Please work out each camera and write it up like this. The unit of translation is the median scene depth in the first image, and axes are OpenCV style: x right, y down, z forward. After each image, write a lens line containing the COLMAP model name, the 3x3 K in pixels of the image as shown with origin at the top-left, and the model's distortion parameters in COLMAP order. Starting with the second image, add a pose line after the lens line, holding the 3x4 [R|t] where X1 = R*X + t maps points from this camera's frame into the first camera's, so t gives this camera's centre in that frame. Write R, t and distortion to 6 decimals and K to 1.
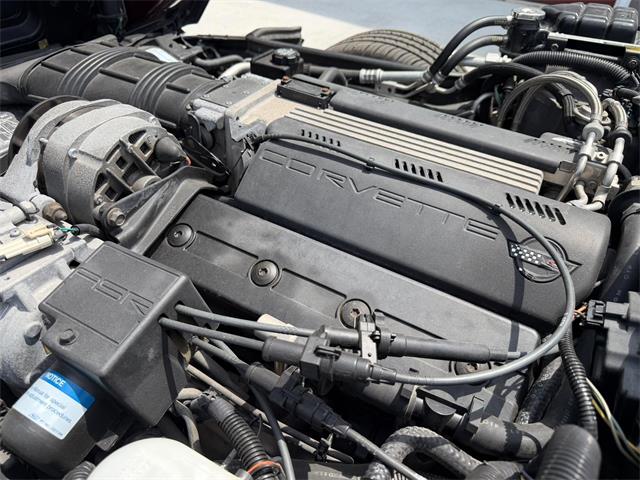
lens RADIAL K [[571.7, 0, 283.9], [0, 571.7, 202.8], [0, 0, 1]] dist [-0.009466, 0.004116]
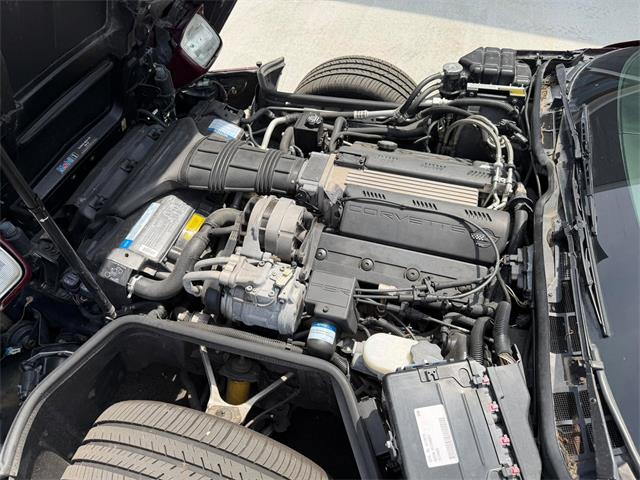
lens RADIAL K [[467.3, 0, 320.0], [0, 467.3, 240.0], [0, 0, 1]] dist [0.109248, -0.203826]
pose [[0.973747, -0.209650, 0.088673, -0.411210], [0.192616, 0.966465, 0.169838, -0.367760], [-0.121306, -0.148299, 0.981475, -0.893624]]
